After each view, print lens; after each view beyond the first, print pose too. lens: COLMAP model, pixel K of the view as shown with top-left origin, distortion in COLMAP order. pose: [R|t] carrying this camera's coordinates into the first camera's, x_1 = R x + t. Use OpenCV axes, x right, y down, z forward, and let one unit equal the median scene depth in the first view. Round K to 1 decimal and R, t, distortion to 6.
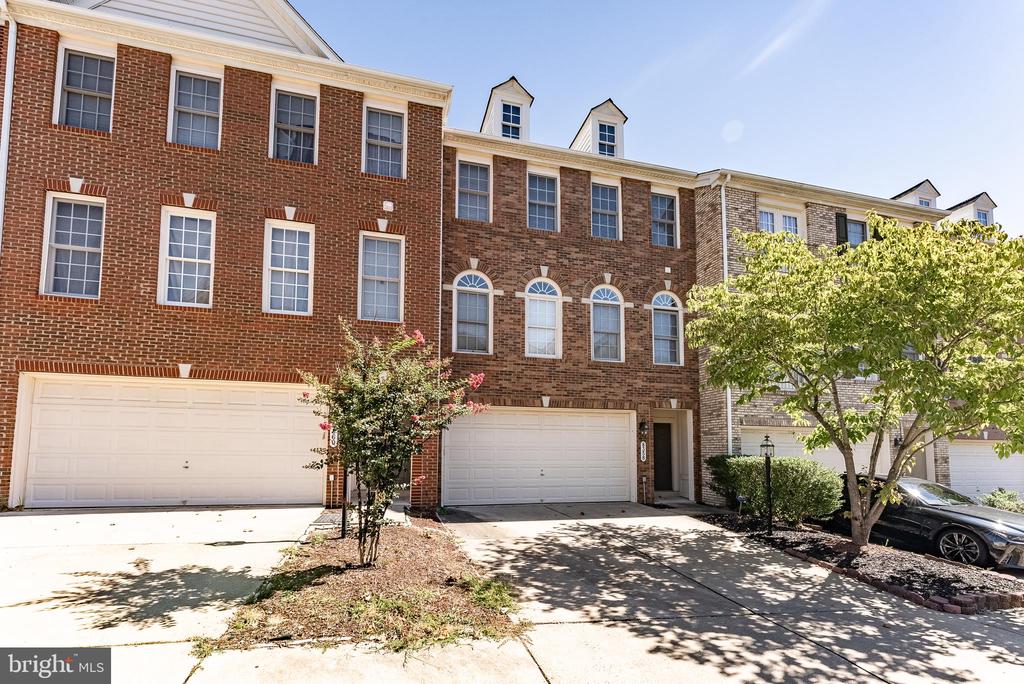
lens RADIAL K [[418.1, 0, 469.7], [0, 418.1, 445.5], [0, 0, 1]] dist [-0.001133, 0.000052]
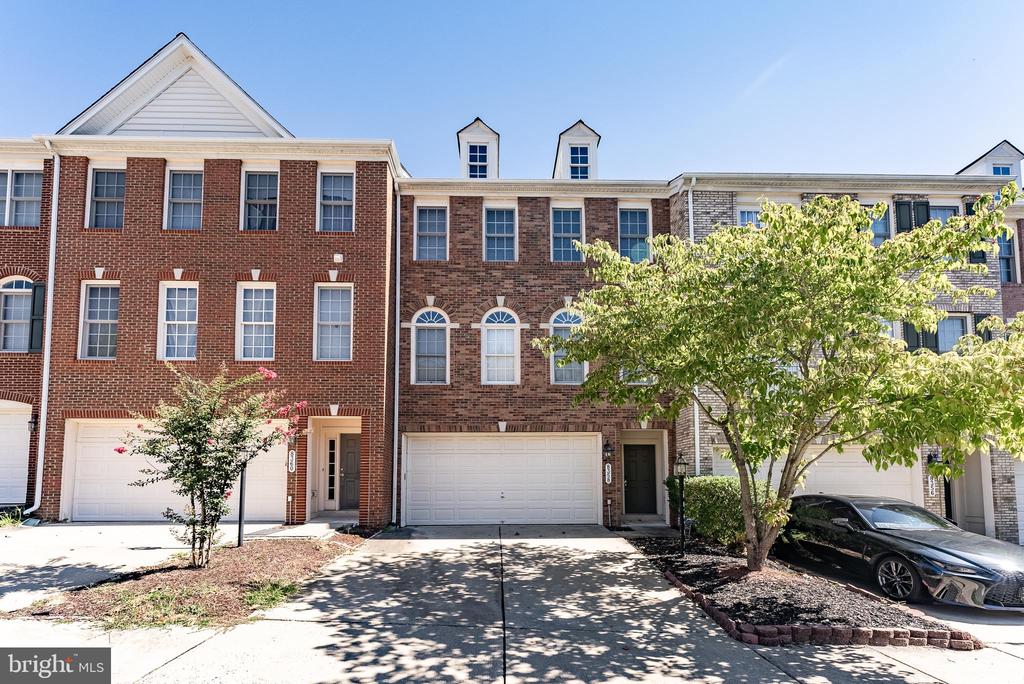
lens RADIAL K [[401.0, 0, 511.4], [0, 401.0, 477.8], [0, 0, 1]] dist [-0.000317, -0.000115]
pose [[0.978660, -0.012136, -0.205130, 0.420248], [0.013298, 0.999902, 0.004284, 0.018588], [0.205058, -0.006920, 0.978725, 0.029632]]
